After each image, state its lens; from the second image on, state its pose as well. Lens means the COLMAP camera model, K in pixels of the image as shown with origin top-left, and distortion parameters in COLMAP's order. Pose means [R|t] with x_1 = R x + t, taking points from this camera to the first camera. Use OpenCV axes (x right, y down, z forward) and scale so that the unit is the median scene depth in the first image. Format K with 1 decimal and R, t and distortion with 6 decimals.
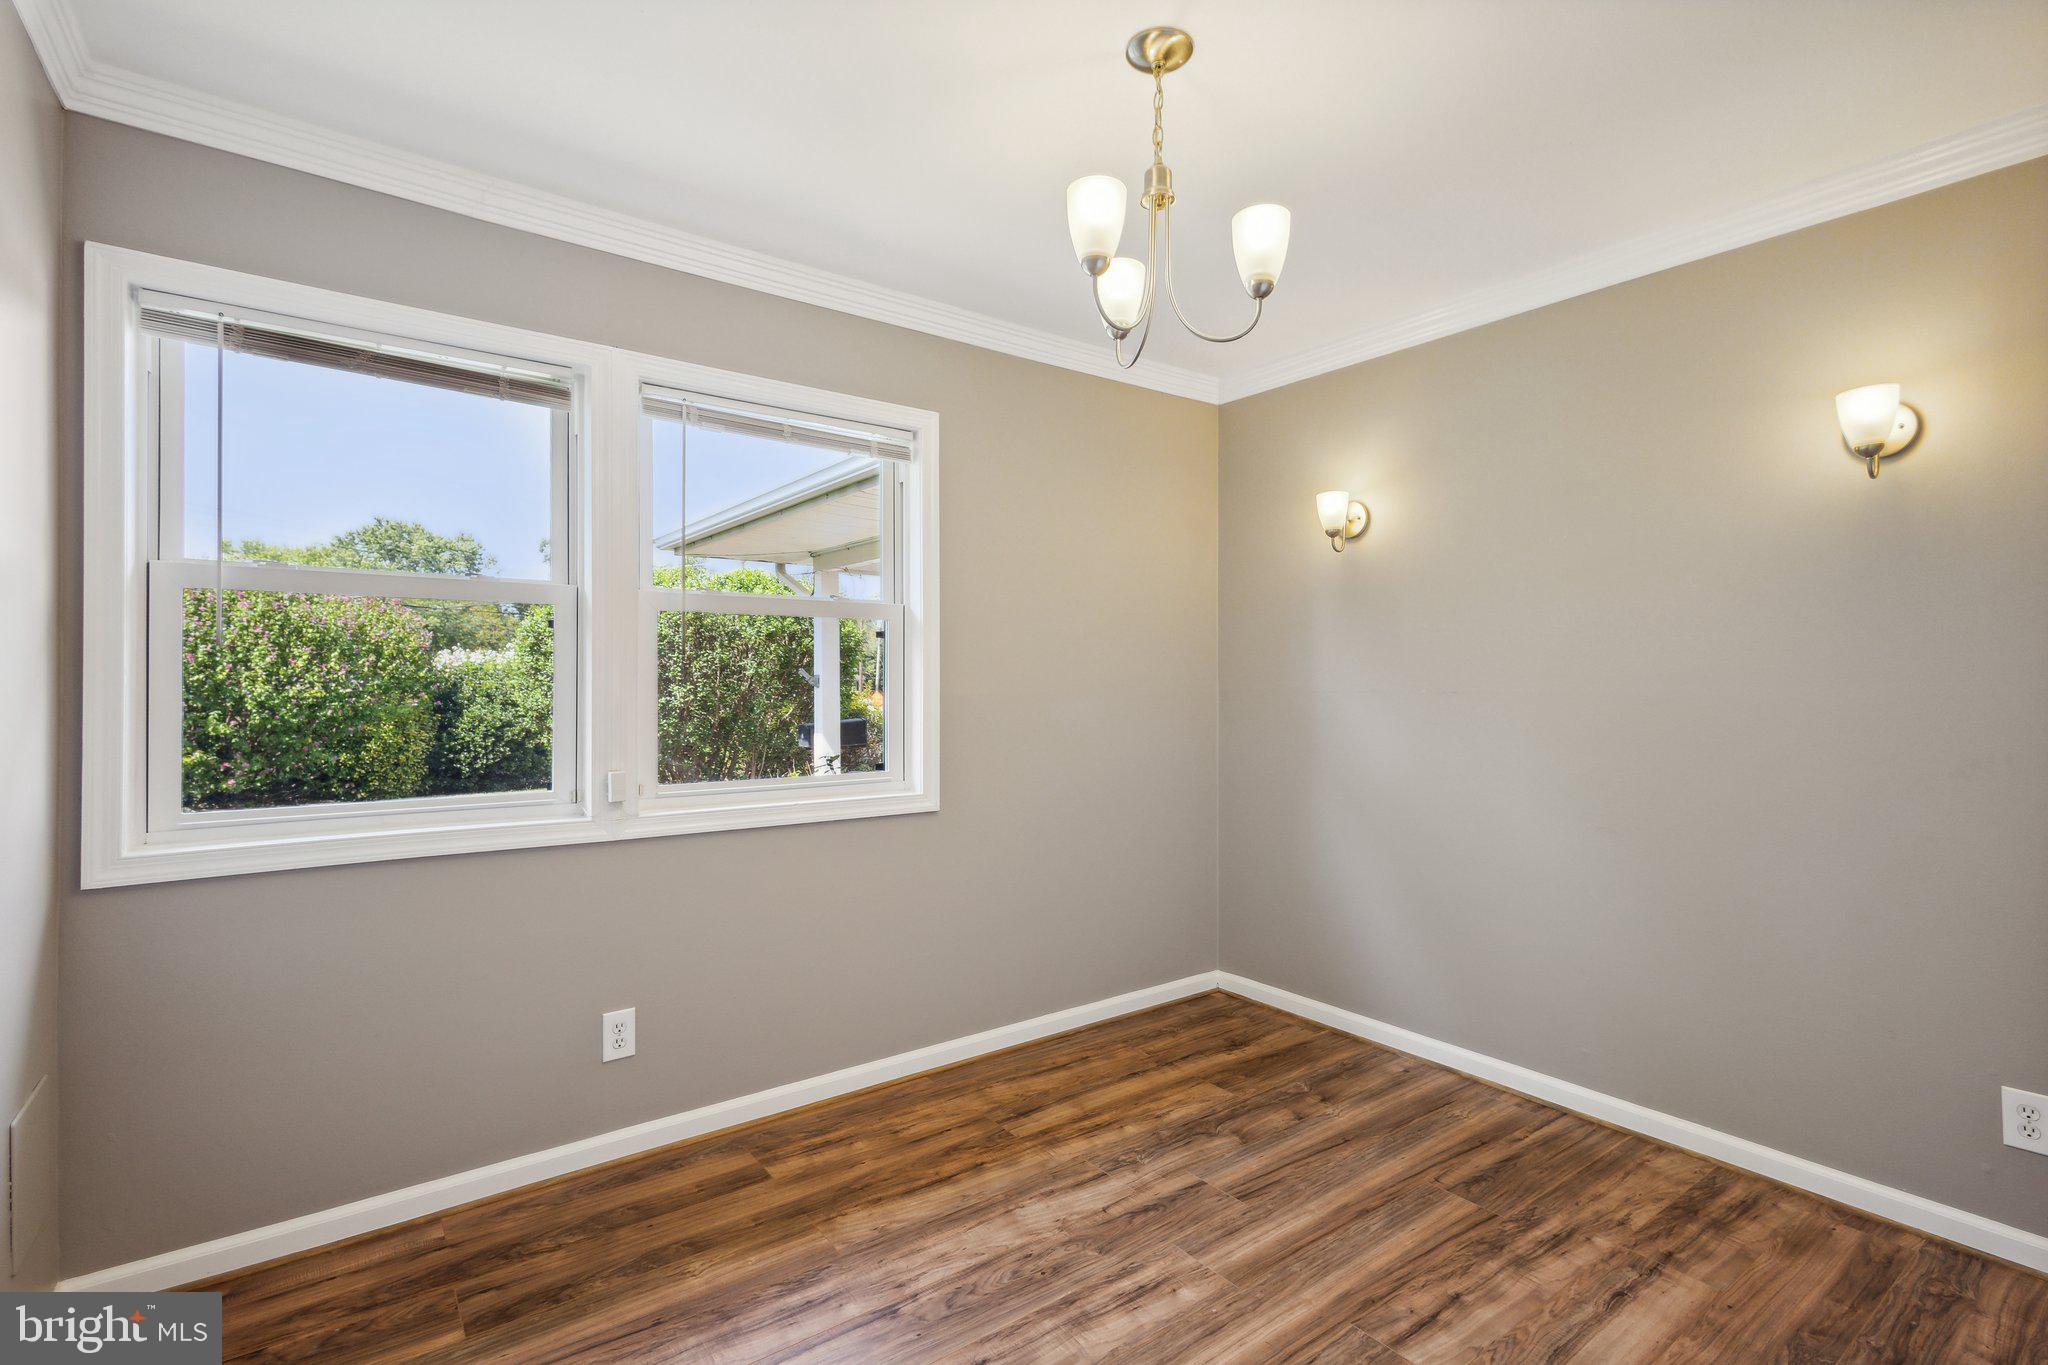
lens RADIAL K [[922.2, 0, 1024.0], [0, 922.2, 682.5], [0, 0, 1]] dist [0.001006, -0.000733]
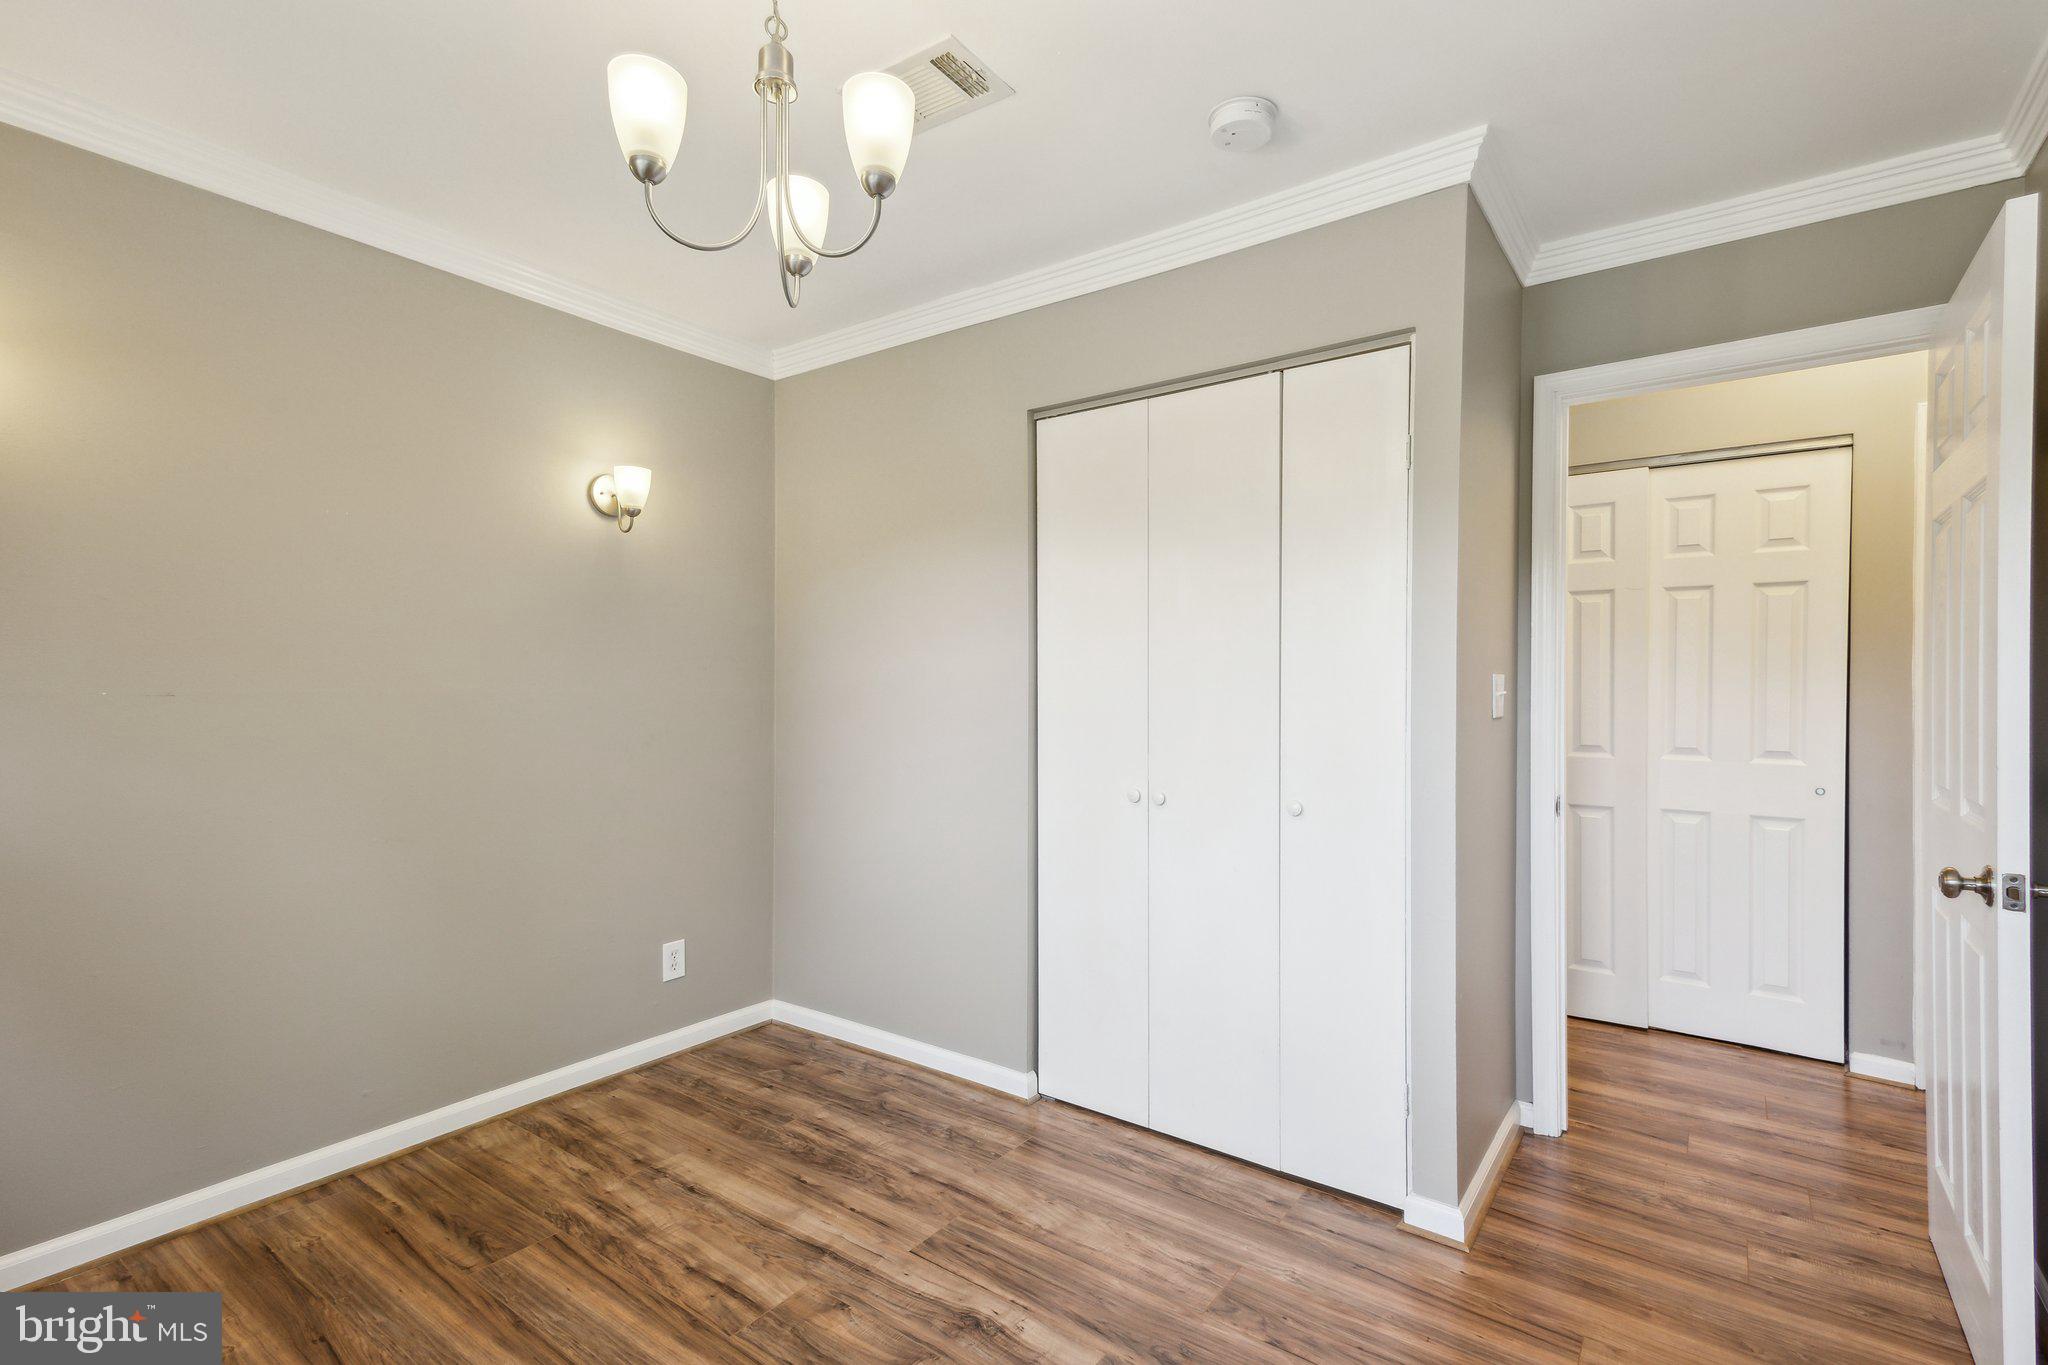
lens RADIAL K [[962.4, 0, 1004.3], [0, 962.4, 682.6], [0, 0, 1]] dist [0.004958, 0.000467]
pose [[-0.291370, -0.001948, 0.956608, -0.619531], [-0.000224, 0.999998, 0.001968, -0.004268], [-0.956610, 0.000359, -0.291370, 0.884289]]
